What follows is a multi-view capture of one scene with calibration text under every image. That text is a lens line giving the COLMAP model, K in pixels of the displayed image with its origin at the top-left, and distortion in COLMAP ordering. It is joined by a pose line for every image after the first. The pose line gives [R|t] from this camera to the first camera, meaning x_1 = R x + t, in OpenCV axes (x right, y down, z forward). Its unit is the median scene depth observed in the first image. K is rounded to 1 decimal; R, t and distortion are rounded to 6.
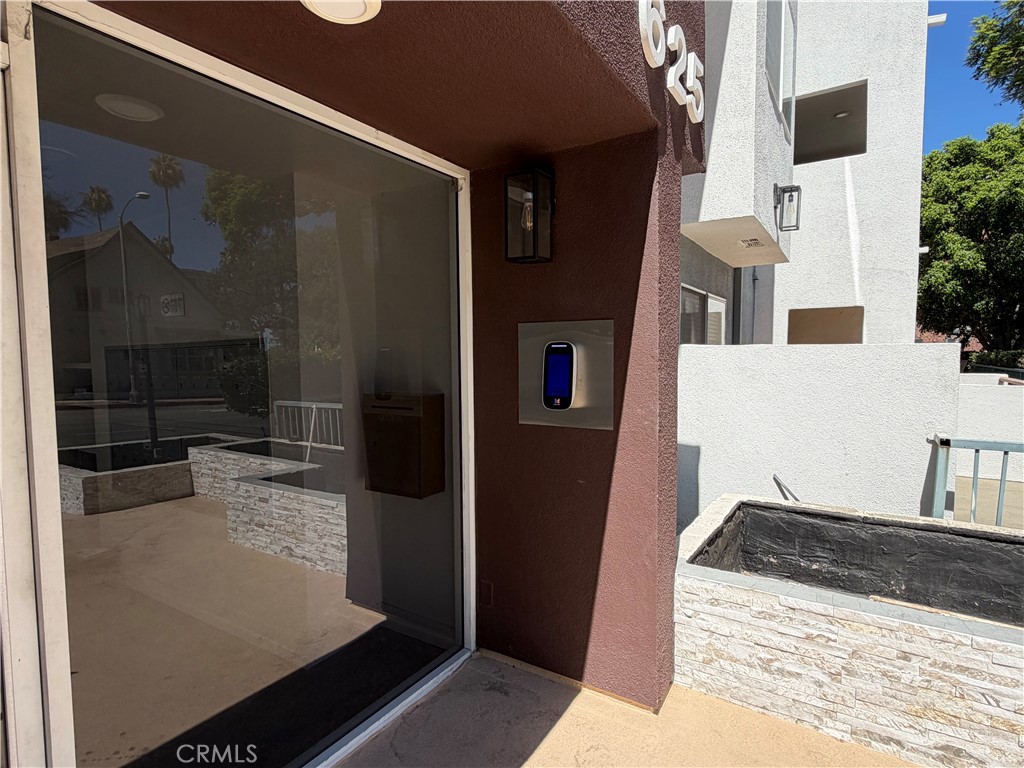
lens RADIAL K [[560.3, 0, 512.0], [0, 560.3, 384.0], [0, 0, 1]] dist [-0.001526, -0.000447]
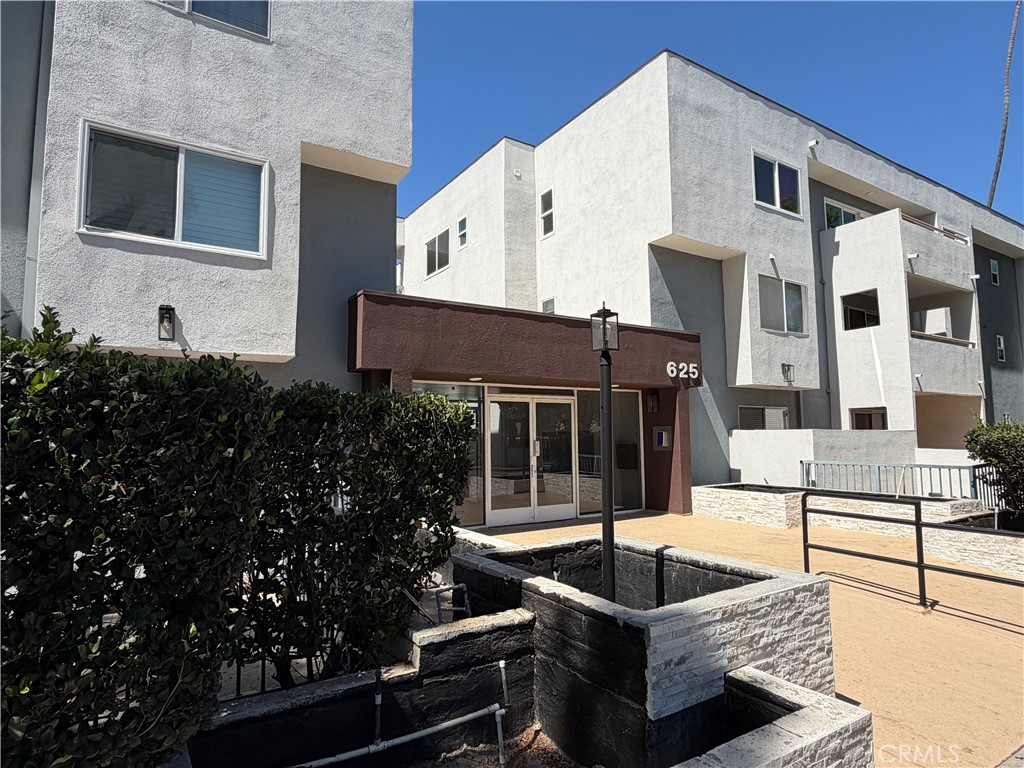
lens RADIAL K [[575.2, 0, 512.0], [0, 575.2, 384.0], [0, 0, 1]] dist [-0.000885, 0.001652]
pose [[0.902467, -0.047318, -0.428152, 0.550445], [-0.015704, 0.989674, -0.142476, 0.123333], [0.430472, 0.135304, 0.892405, -2.004933]]
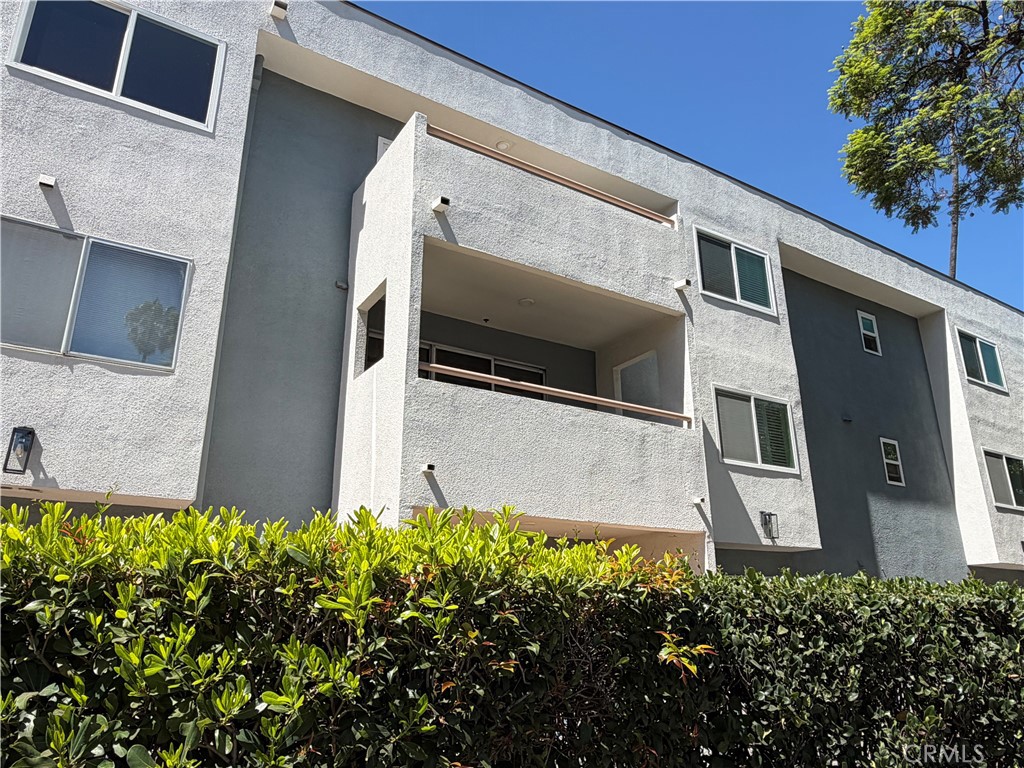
lens RADIAL K [[715.1, 0, 512.0], [0, 715.1, 384.0], [0, 0, 1]] dist [-0.003331, -0.001377]
pose [[0.903666, -0.121762, -0.410563, 2.040299], [-0.034614, 0.934820, -0.353430, -0.012411], [0.426837, 0.333594, 0.840551, 0.336413]]
